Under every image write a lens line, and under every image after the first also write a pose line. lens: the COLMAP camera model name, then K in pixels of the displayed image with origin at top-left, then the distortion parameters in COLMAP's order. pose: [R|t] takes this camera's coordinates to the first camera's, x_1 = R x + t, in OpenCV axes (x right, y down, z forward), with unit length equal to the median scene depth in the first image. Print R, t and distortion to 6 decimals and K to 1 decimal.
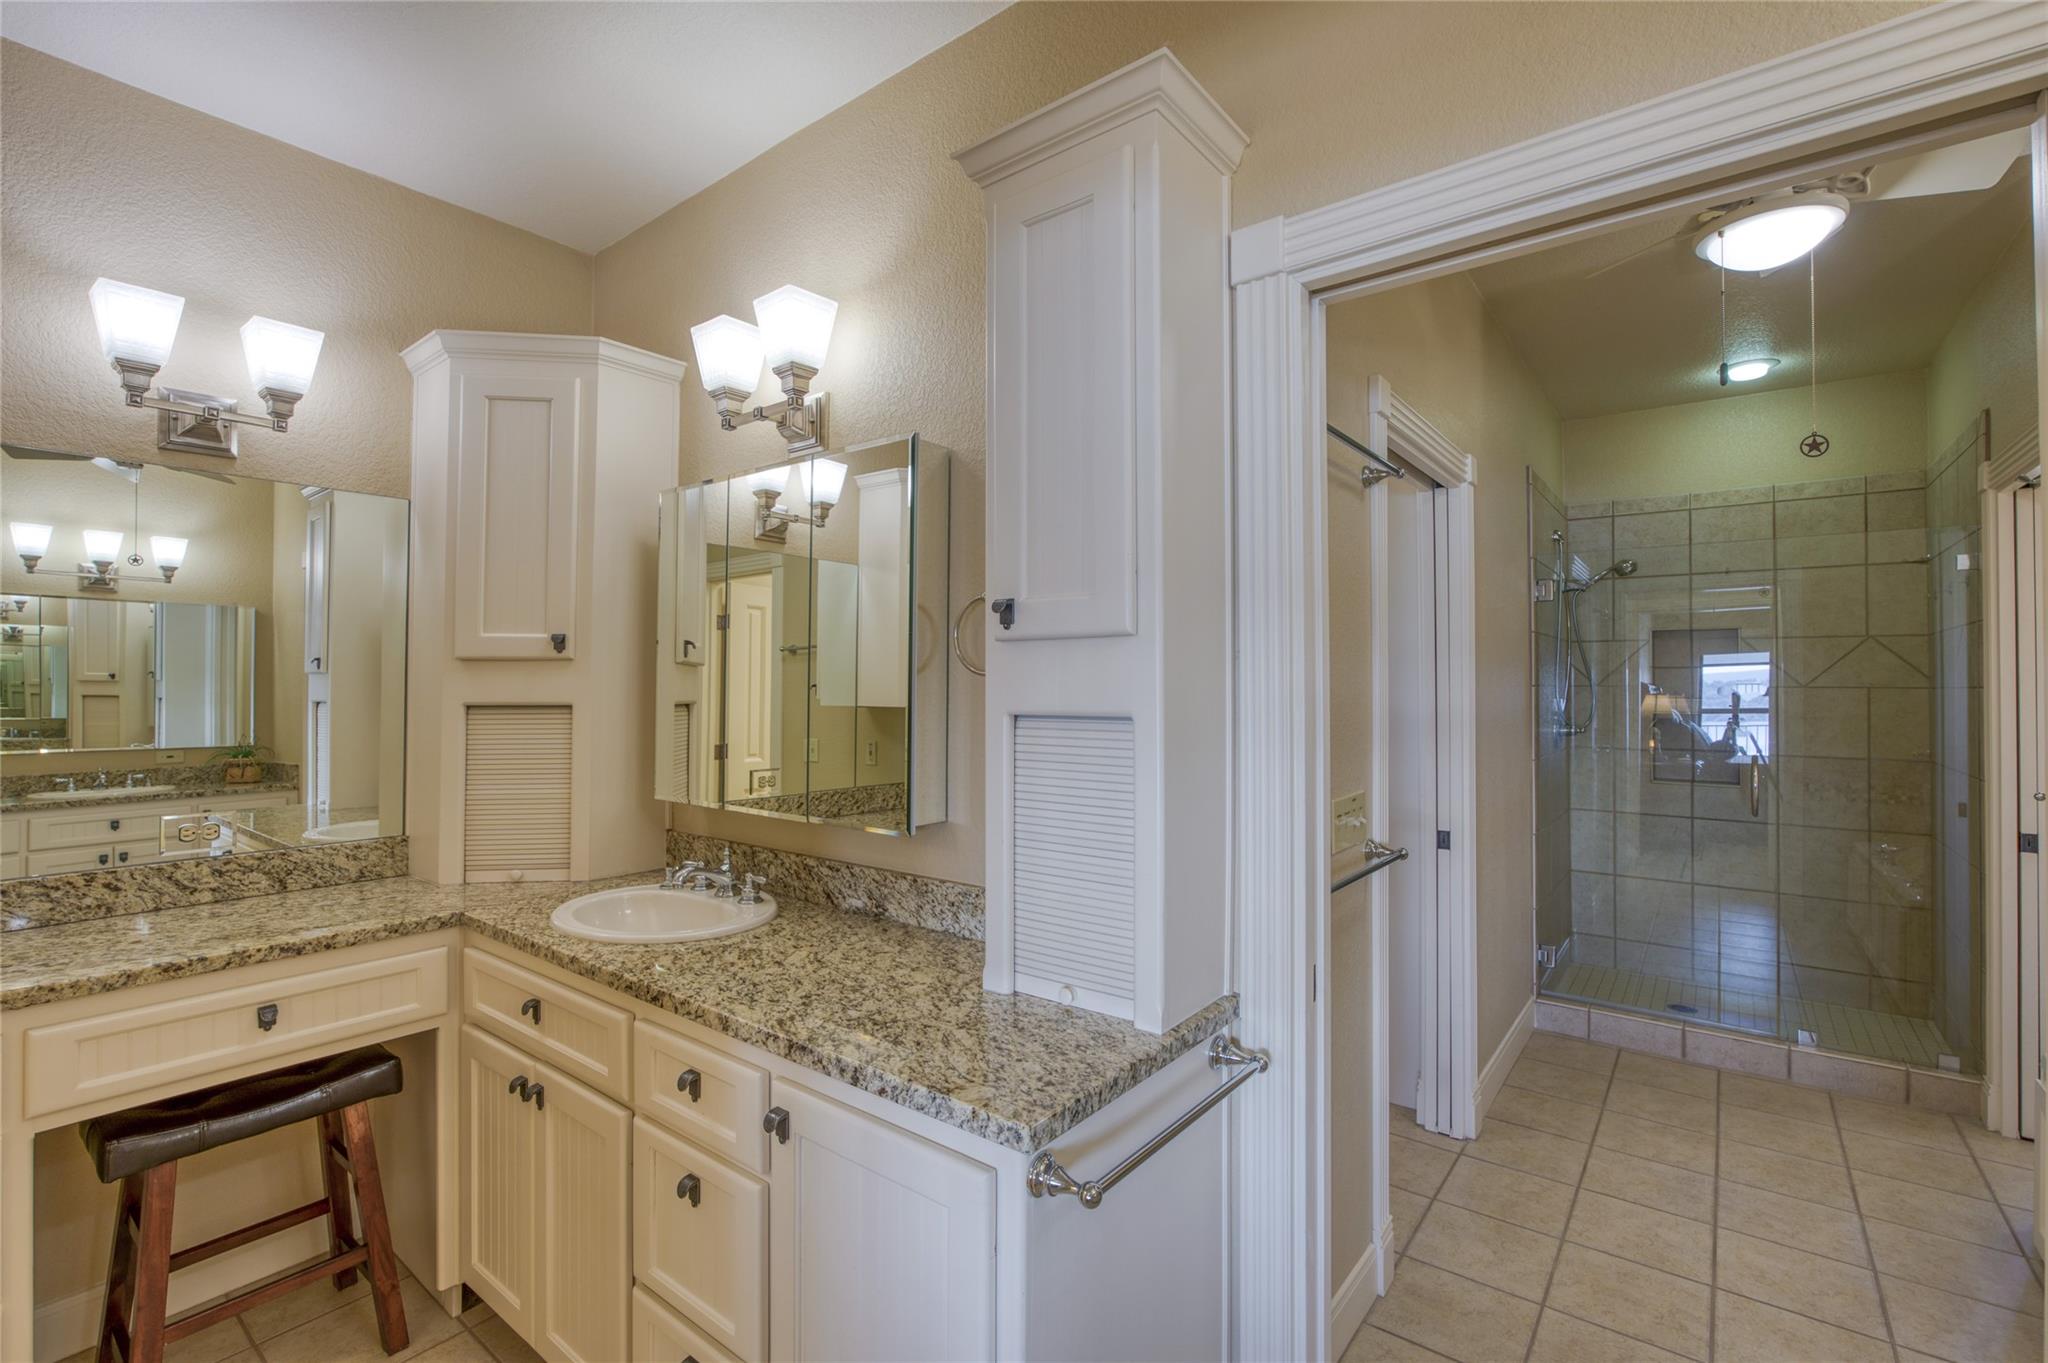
lens RADIAL K [[918.6, 0, 996.9], [0, 918.6, 667.4], [0, 0, 1]] dist [-0.017116, 0.001182]
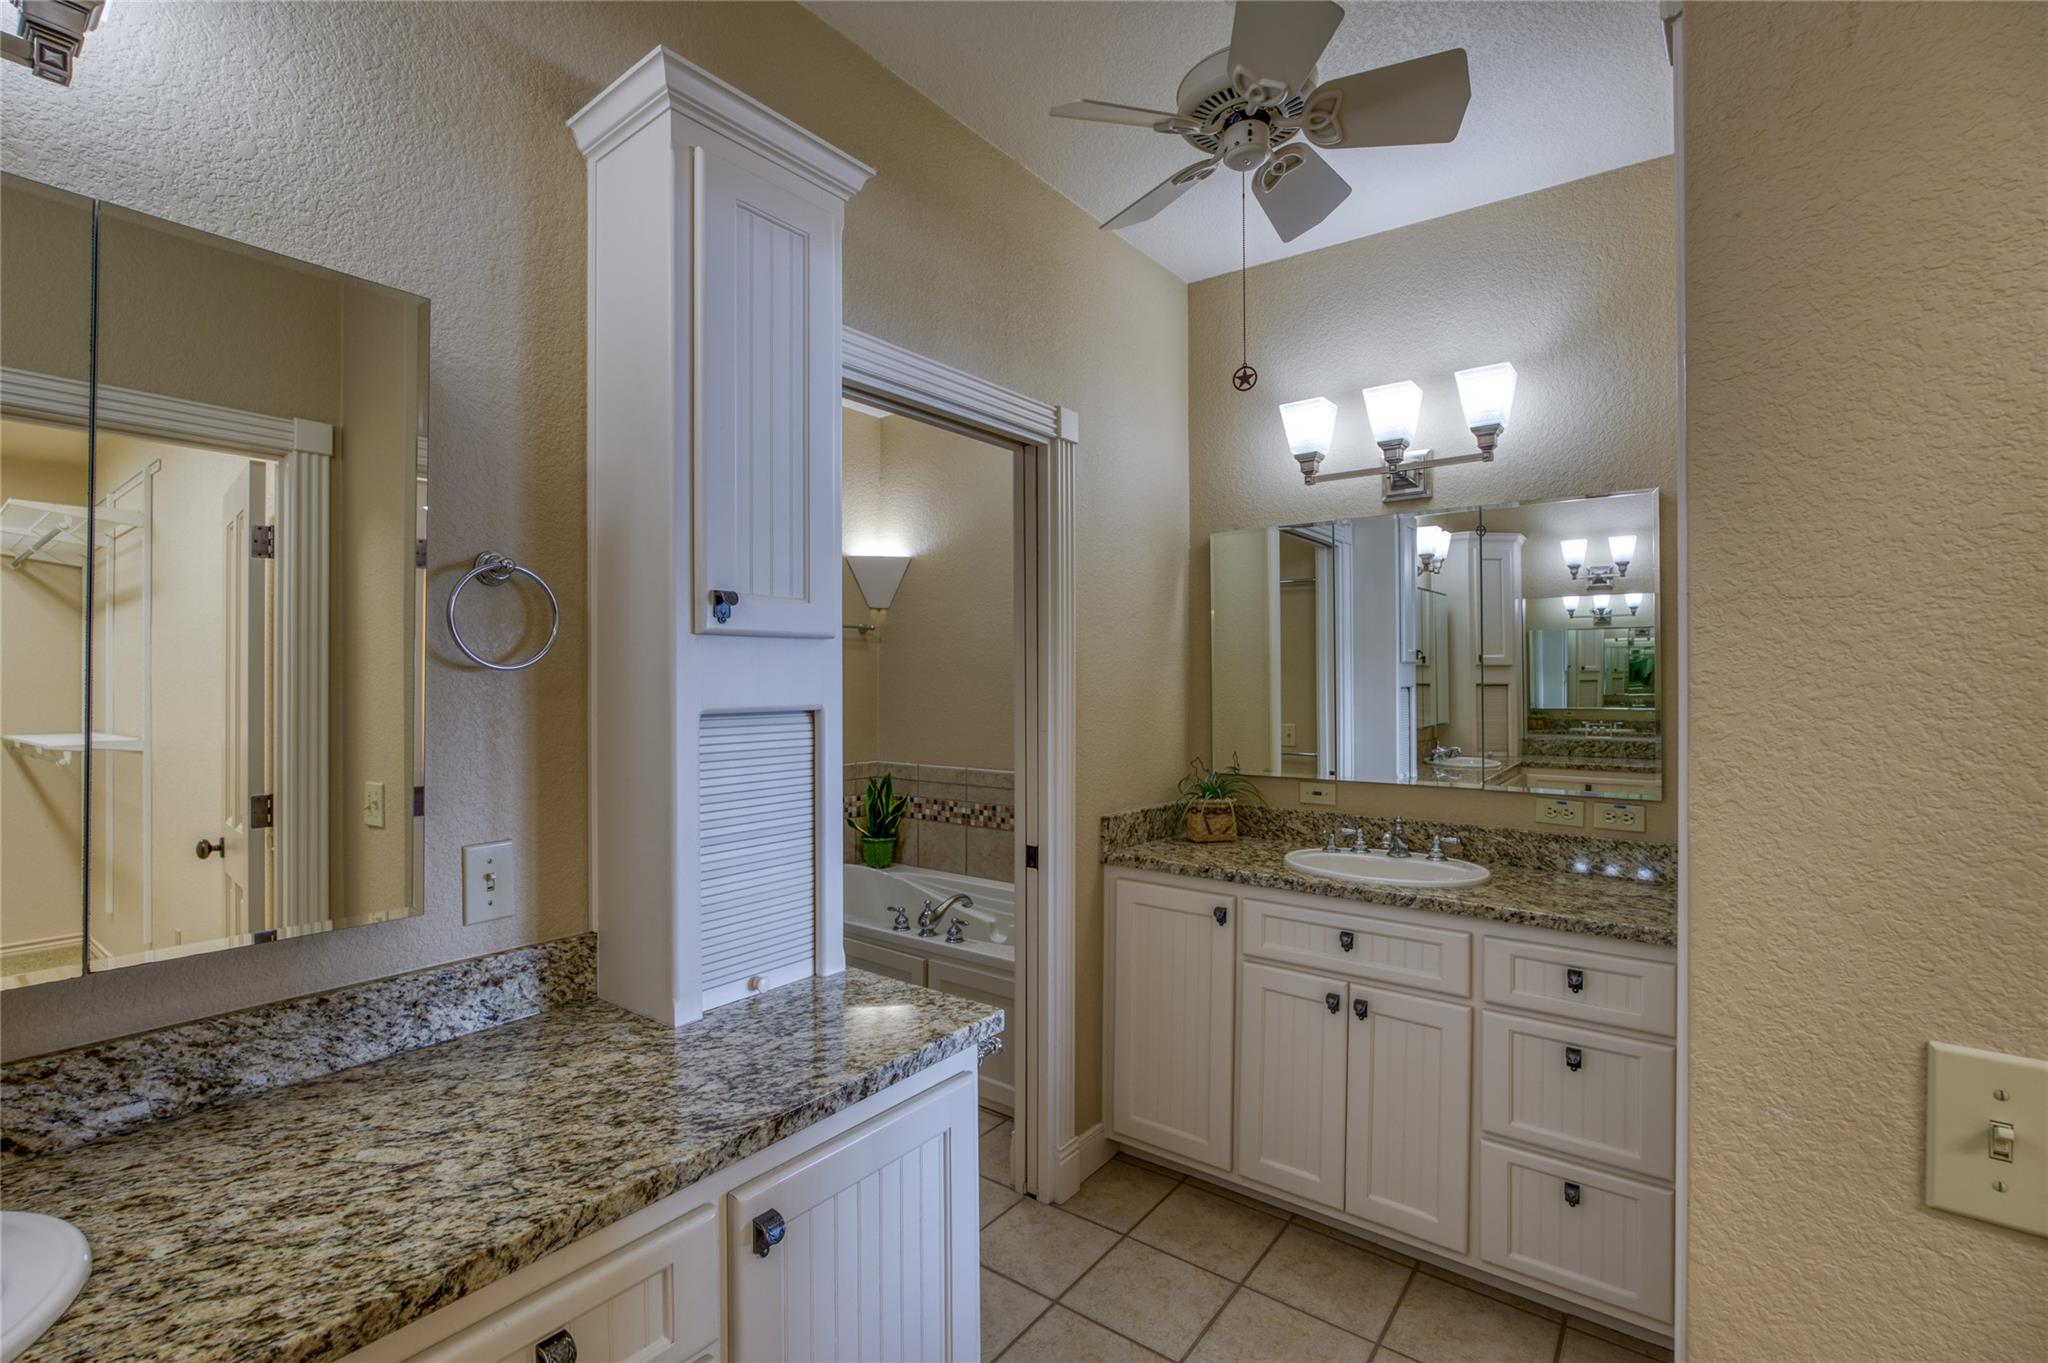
lens RADIAL K [[921.6, 0, 1021.8], [0, 921.6, 671.1], [0, 0, 1]] dist [-0.021347, 0.010165]
pose [[-0.023990, 0.004655, 0.999701, -0.484693], [-0.013319, 0.999899, -0.004975, 0.004793], [-0.999623, -0.013435, -0.023926, 0.372335]]
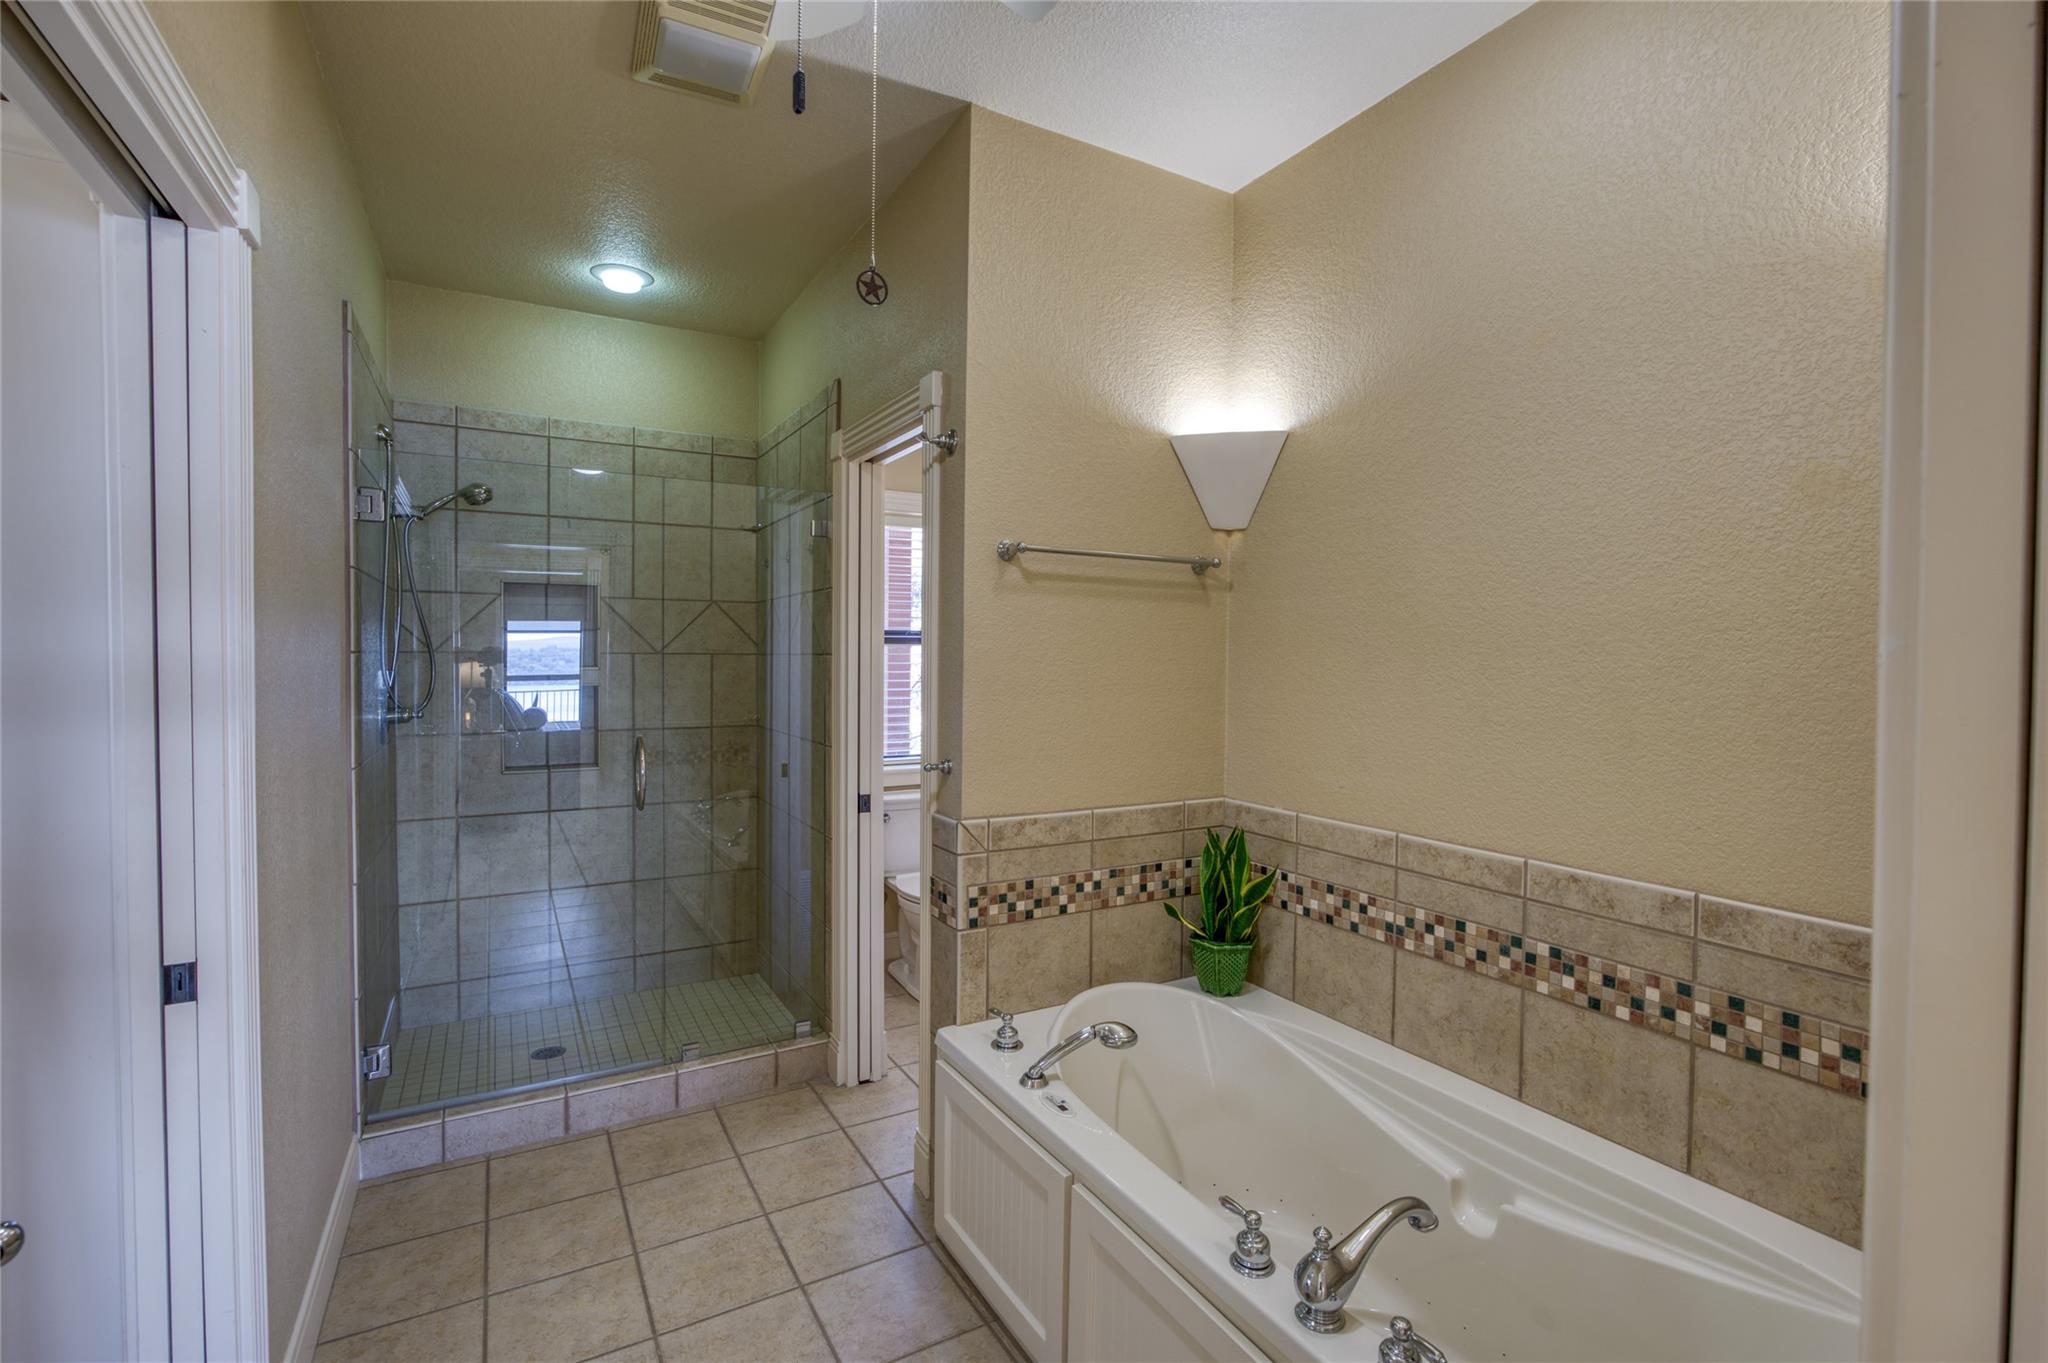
lens RADIAL K [[921.6, 0, 1021.8], [0, 921.6, 671.1], [0, 0, 1]] dist [-0.021347, 0.010165]
pose [[0.366017, -0.017578, 0.930442, 0.217994], [-0.020029, 0.999441, 0.026760, 0.009908], [-0.930393, -0.028431, 0.365460, 0.440244]]
